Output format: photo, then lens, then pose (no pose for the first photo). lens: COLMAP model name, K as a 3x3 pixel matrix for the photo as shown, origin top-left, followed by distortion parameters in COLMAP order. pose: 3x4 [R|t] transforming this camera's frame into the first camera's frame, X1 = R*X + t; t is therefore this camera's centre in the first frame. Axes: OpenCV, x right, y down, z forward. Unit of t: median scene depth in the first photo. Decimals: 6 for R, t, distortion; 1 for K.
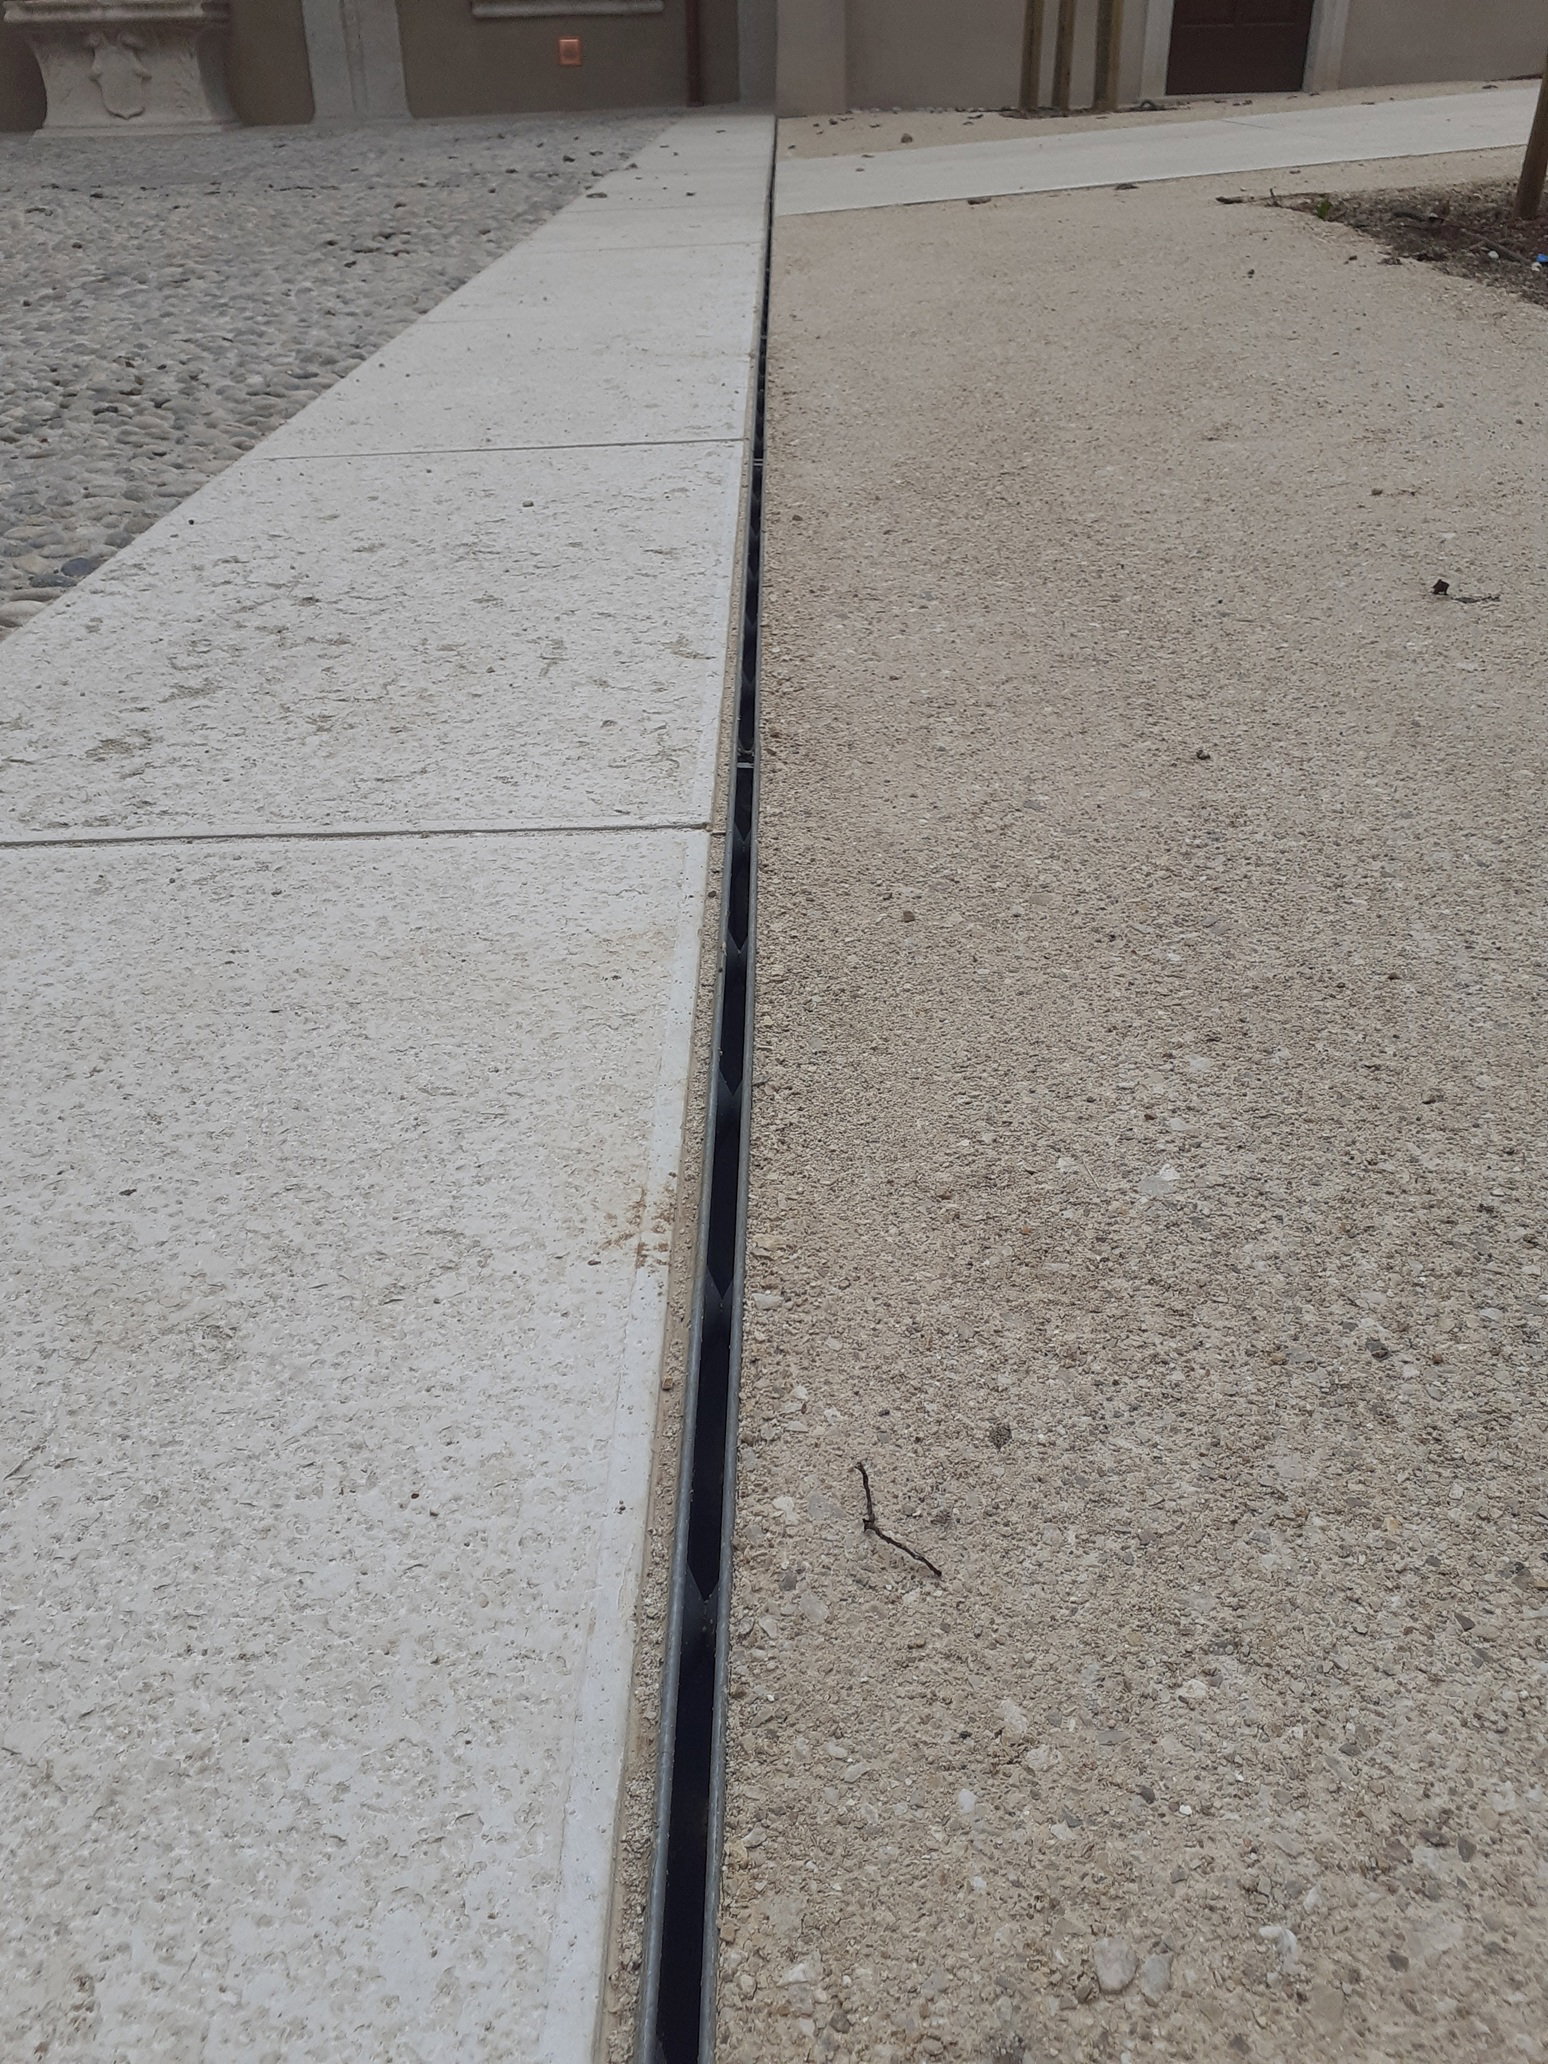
lens RADIAL K [[1645.5, 0, 774.0], [0, 1645.5, 1028.8], [0, 0, 1]] dist [0.055468, -0.004786]
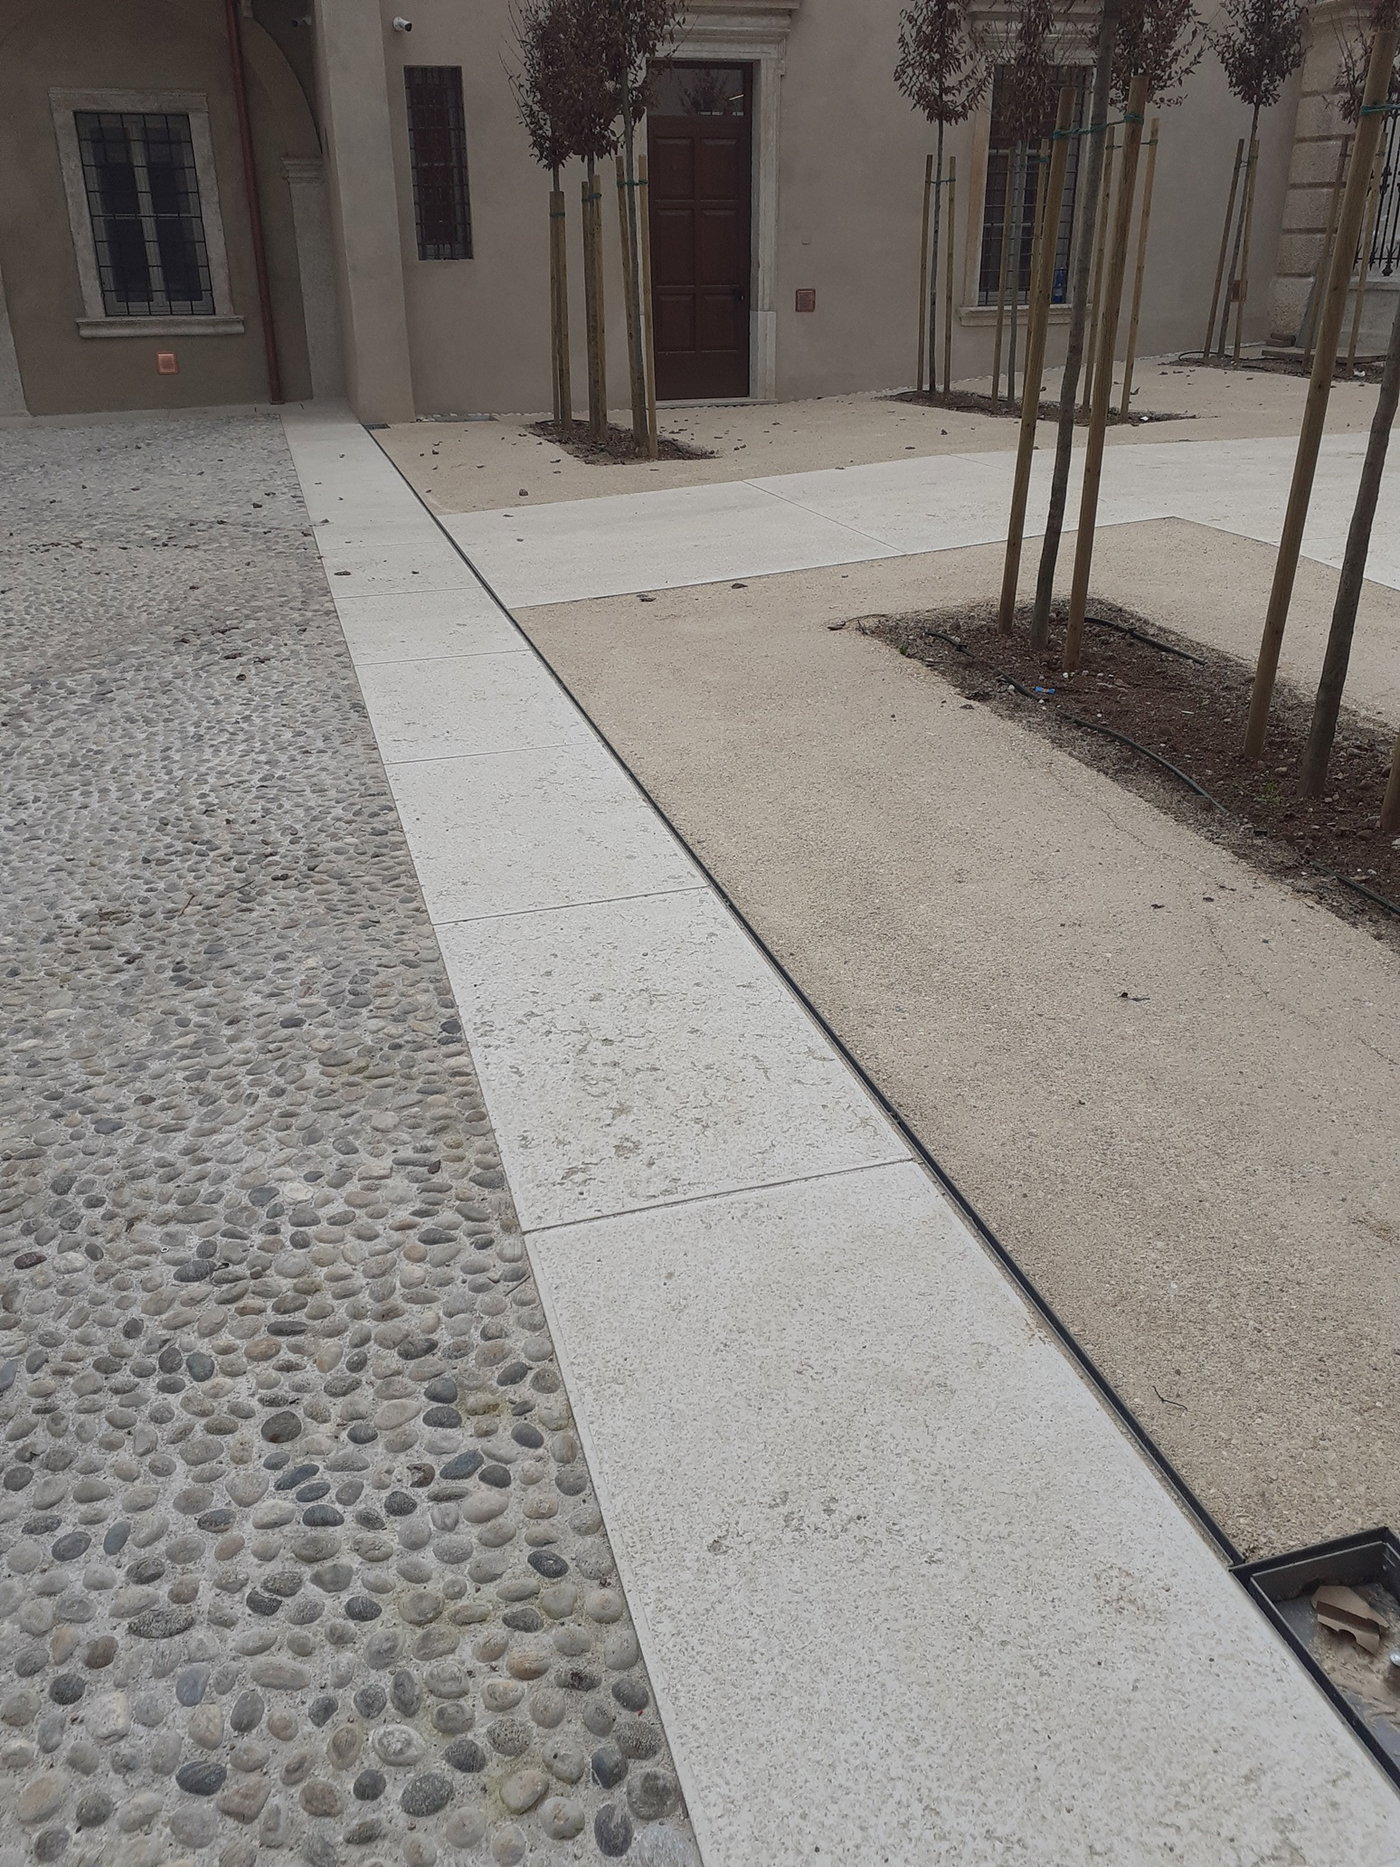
lens RADIAL K [[1488.4, 0, 700.6], [0, 1488.4, 934.5], [0, 0, 1]] dist [0.055468, -0.004786]
pose [[0.957733, -0.106981, 0.267027, -0.663716], [0.132971, 0.987790, -0.081175, -0.232201], [-0.255082, 0.113251, 0.960264, -0.814821]]
